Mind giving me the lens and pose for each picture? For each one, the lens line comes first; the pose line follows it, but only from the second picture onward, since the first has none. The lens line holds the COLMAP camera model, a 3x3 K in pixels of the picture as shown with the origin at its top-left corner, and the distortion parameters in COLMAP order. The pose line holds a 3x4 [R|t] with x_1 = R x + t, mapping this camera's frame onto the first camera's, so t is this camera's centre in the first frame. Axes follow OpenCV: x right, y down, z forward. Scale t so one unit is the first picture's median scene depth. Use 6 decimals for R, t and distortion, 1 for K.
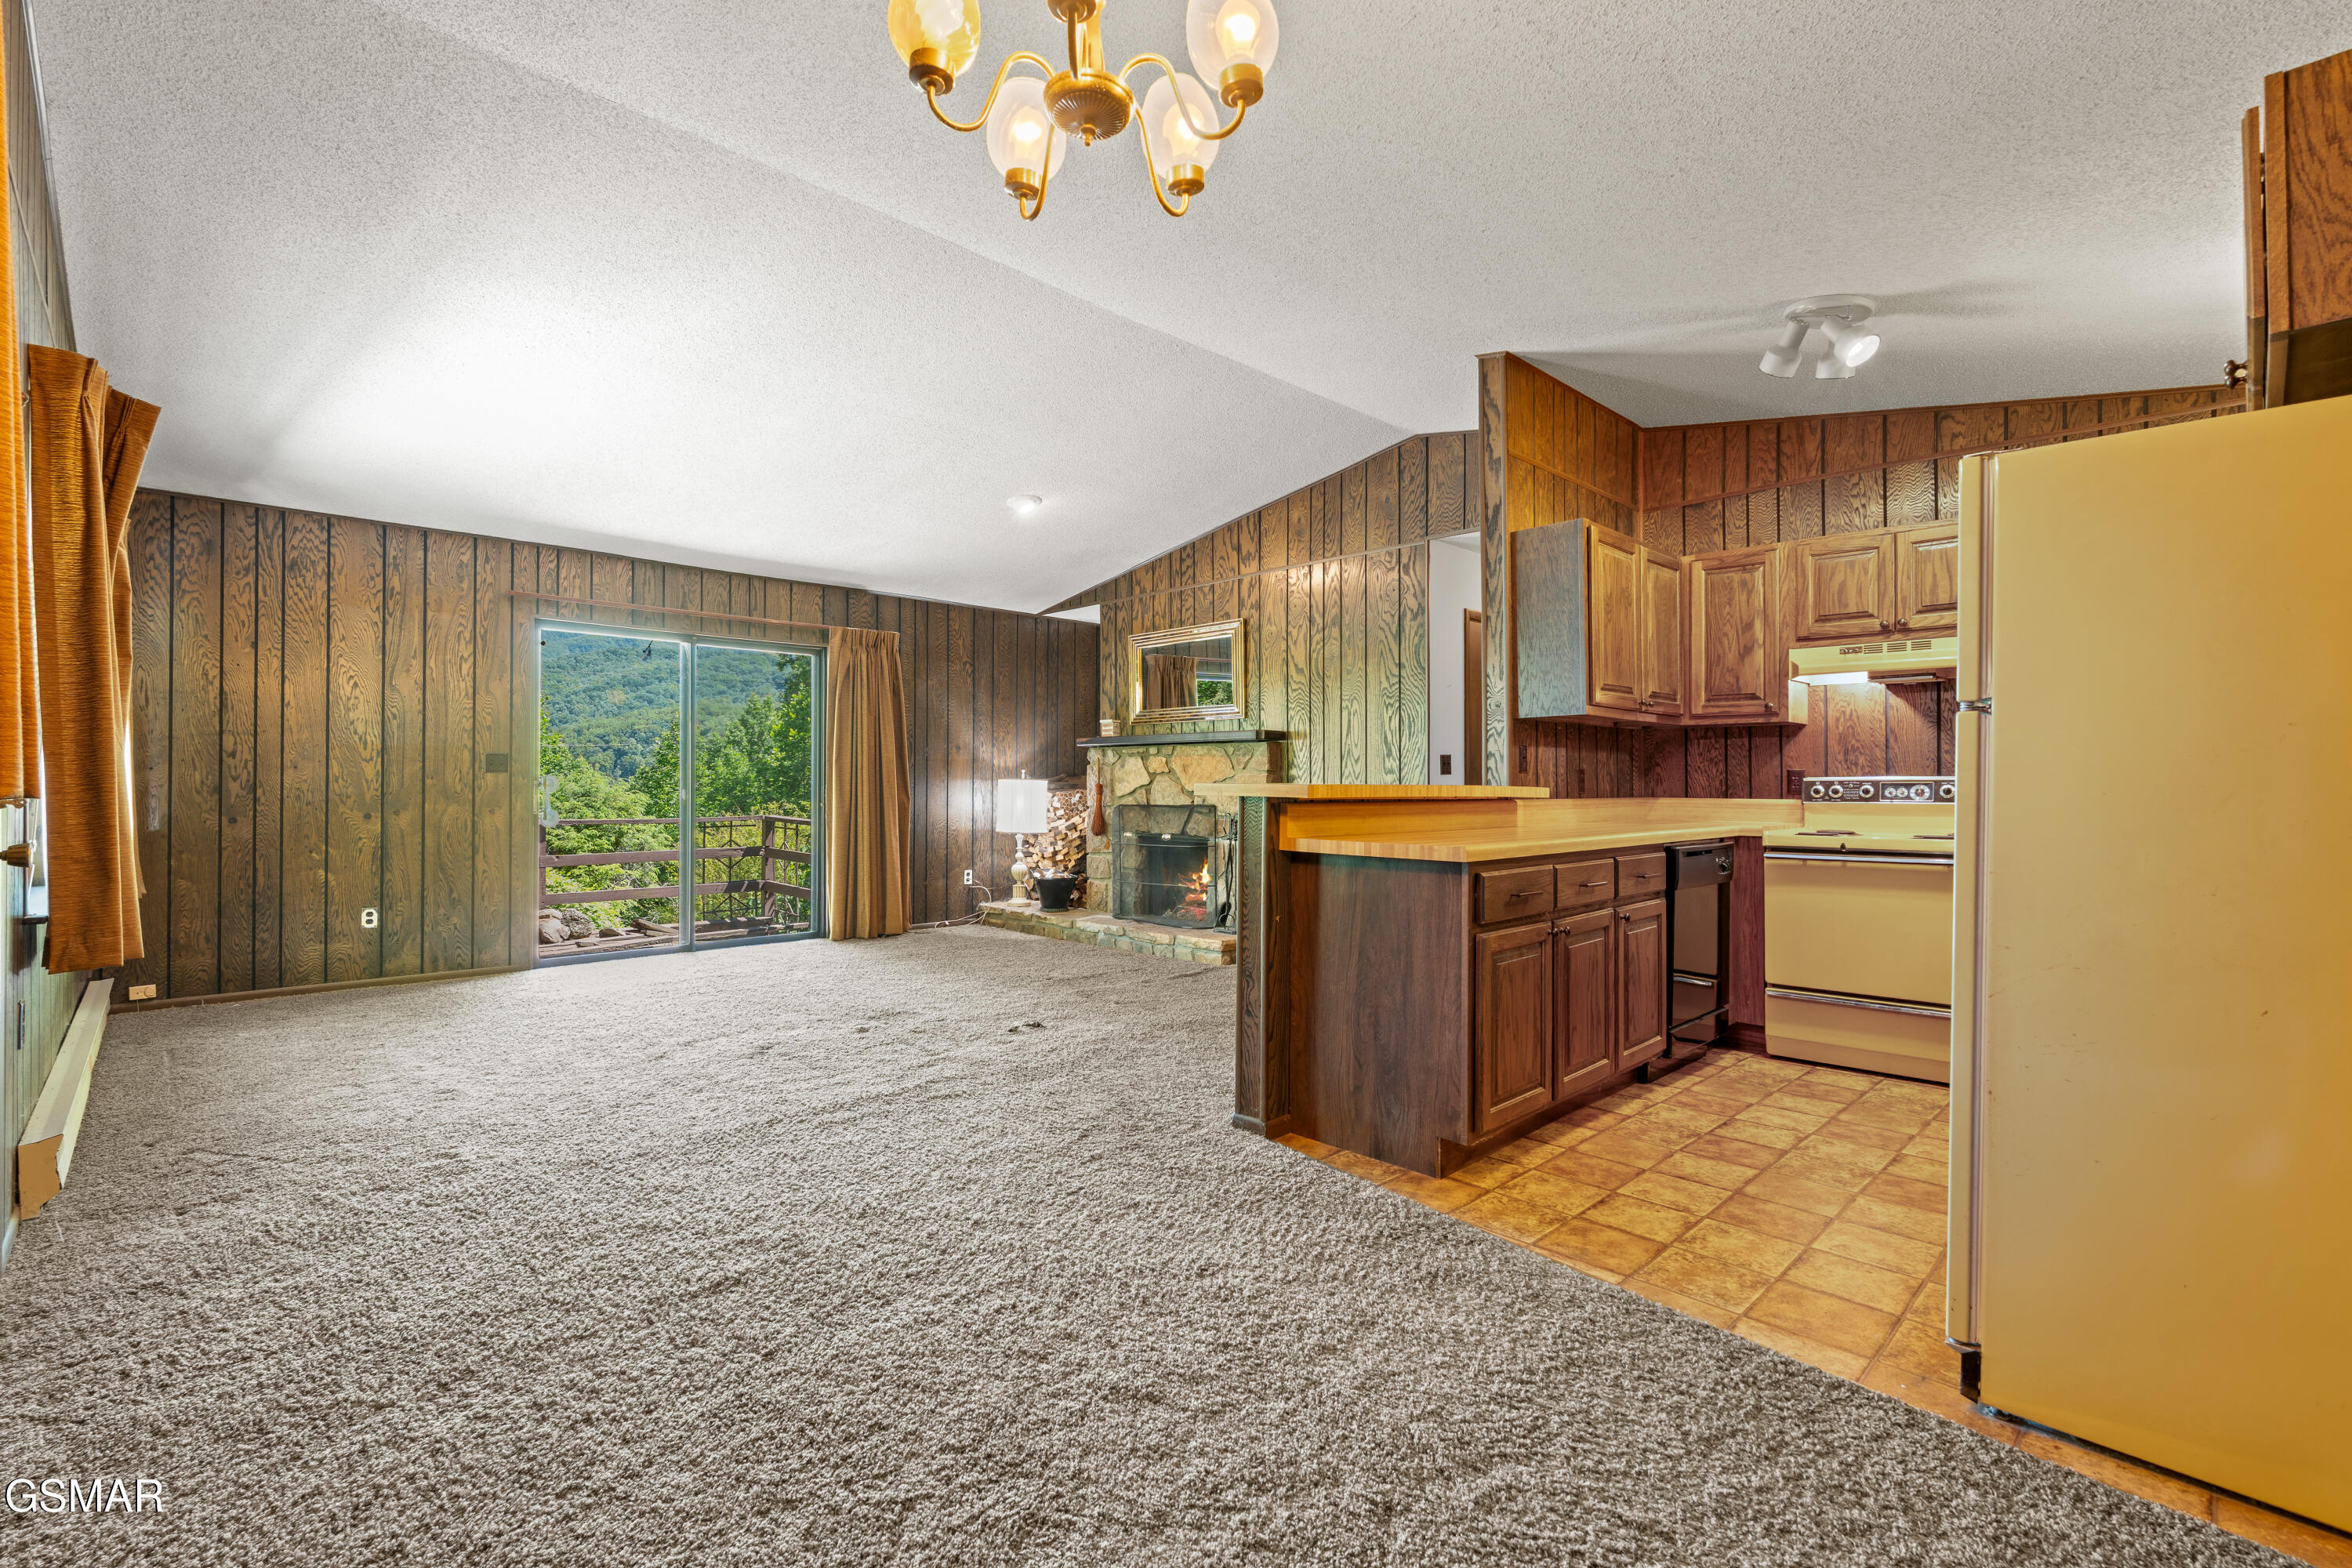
lens RADIAL K [[1047.7, 0, 1169.6], [0, 1047.7, 776.0], [0, 0, 1]] dist [-0.001816, 0.000241]
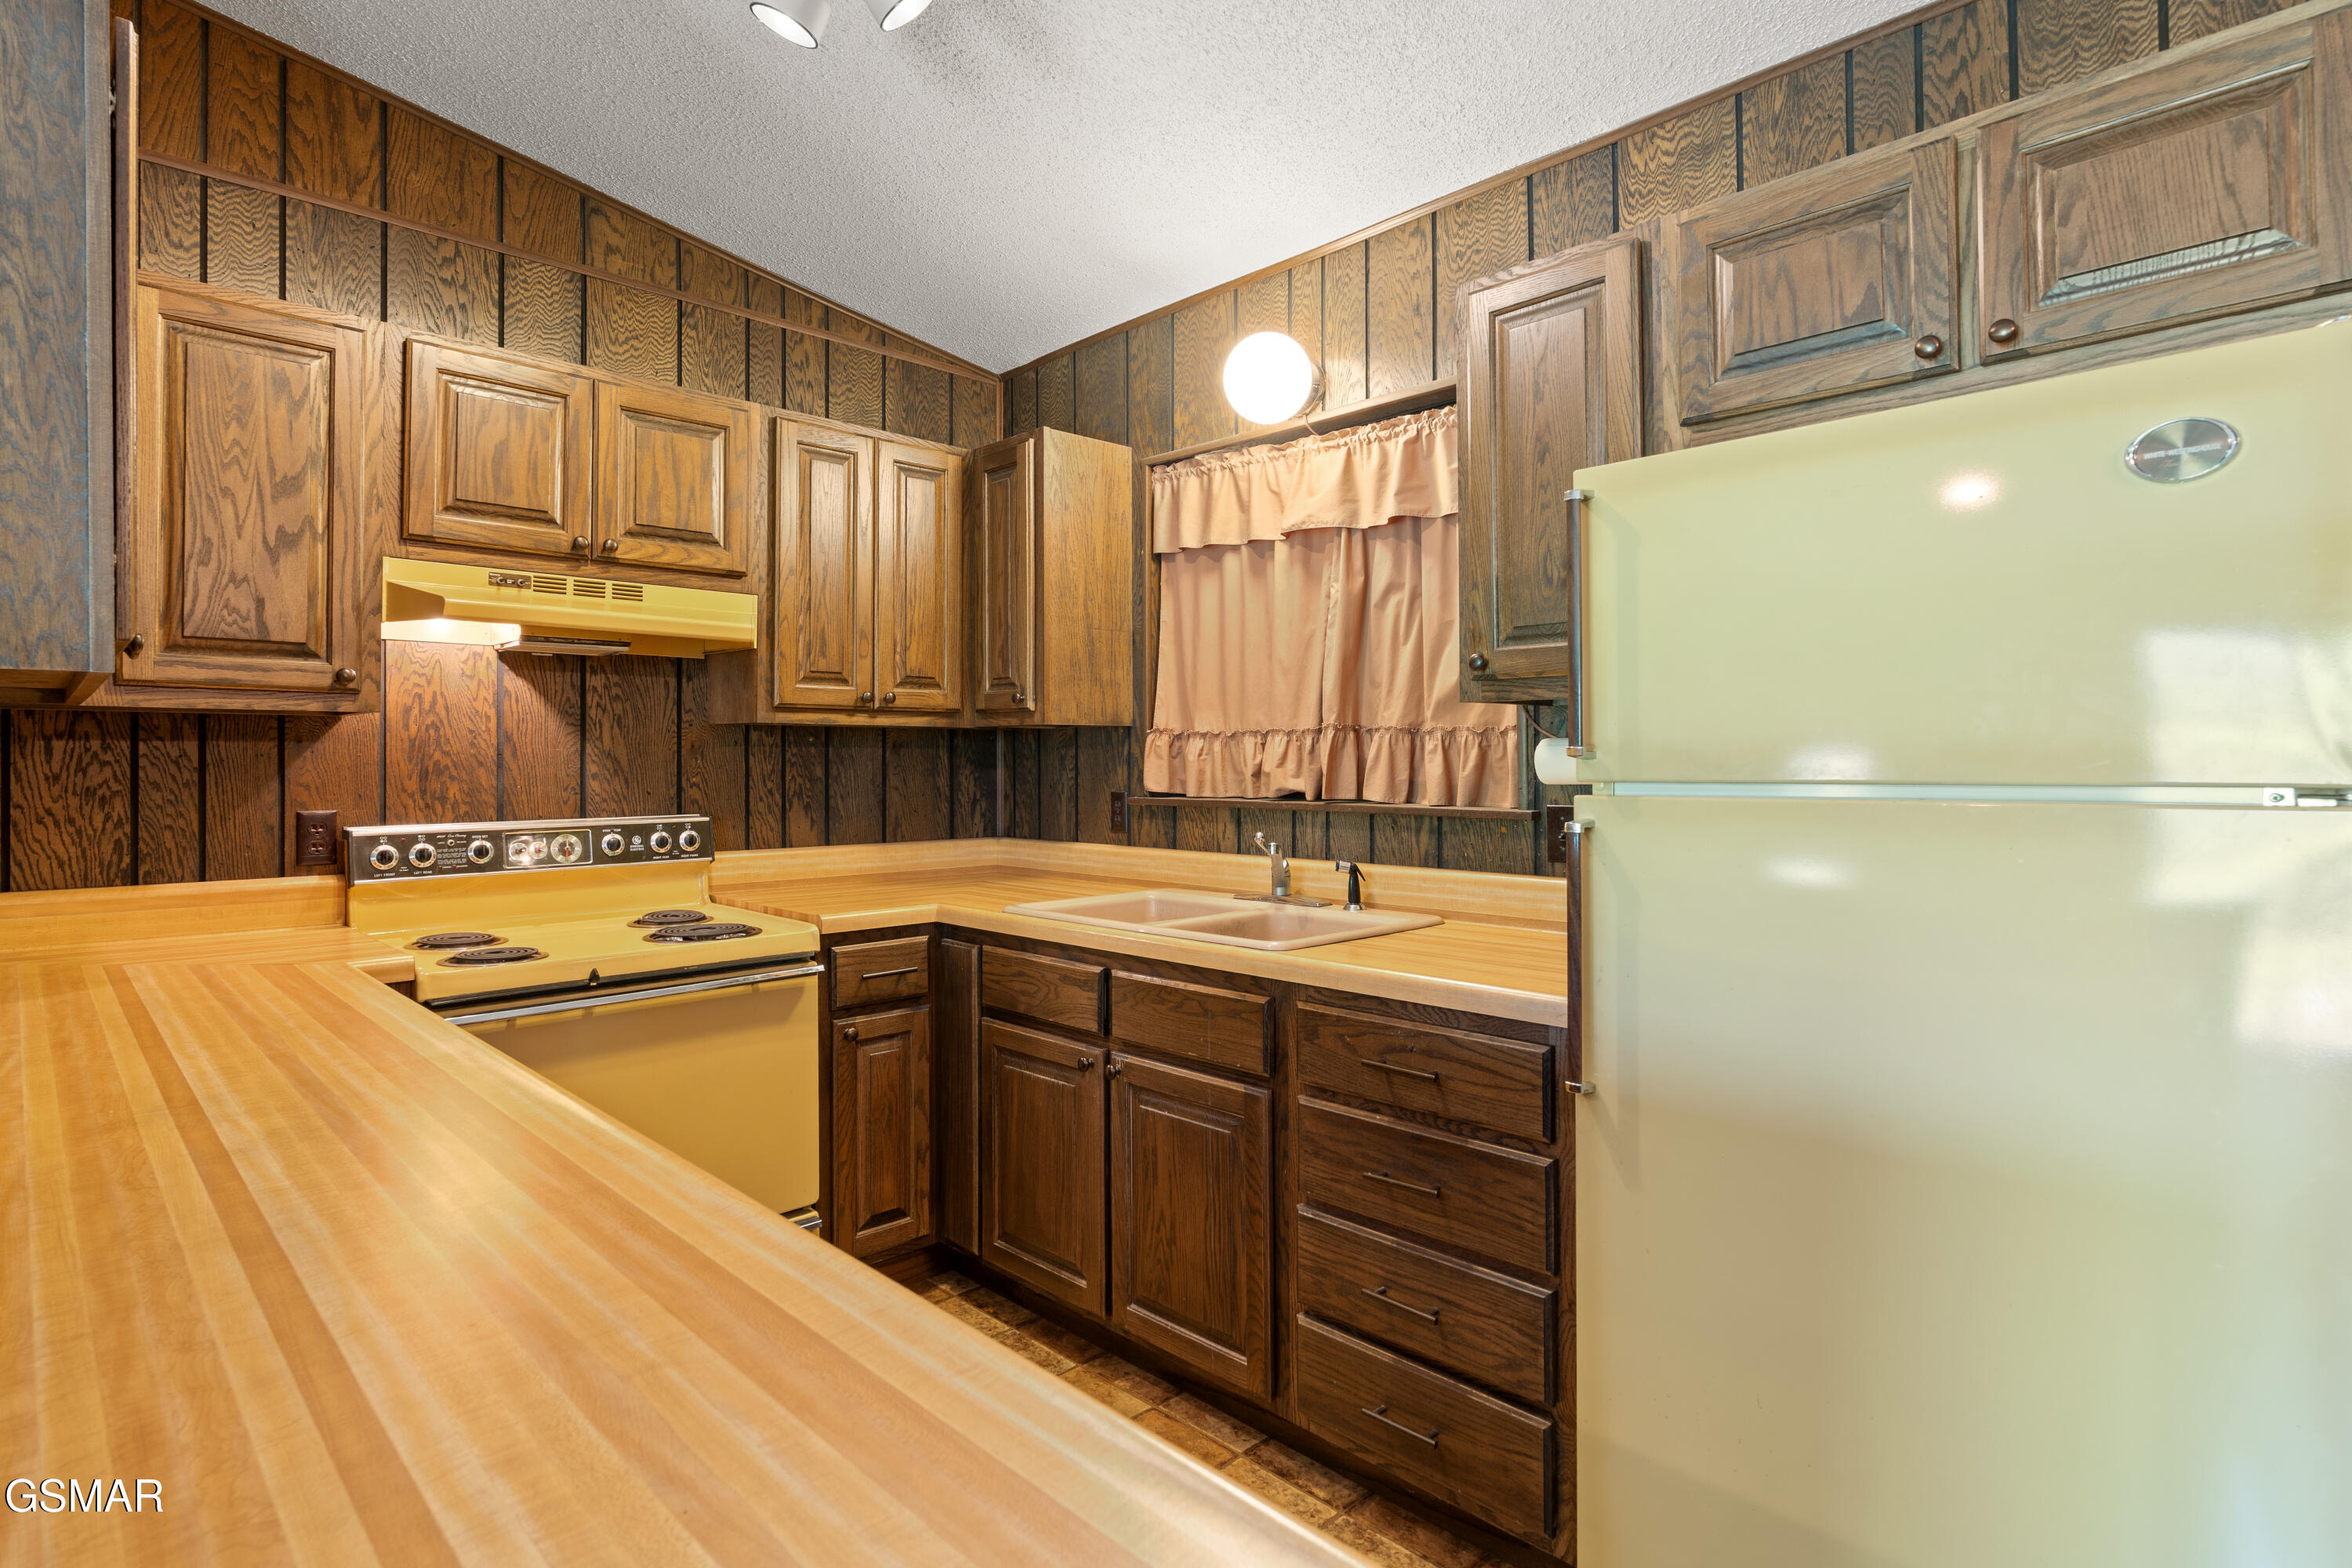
lens RADIAL K [[1194.7, 0, 1171.5], [0, 1194.7, 745.4], [0, 0, 1]] dist [-0.001179, 0.000351]
pose [[0.004609, 0.011139, 0.999927, 0.059898], [-0.004738, 0.999927, -0.011117, -0.029375], [-0.999978, -0.004686, 0.004661, 0.569582]]
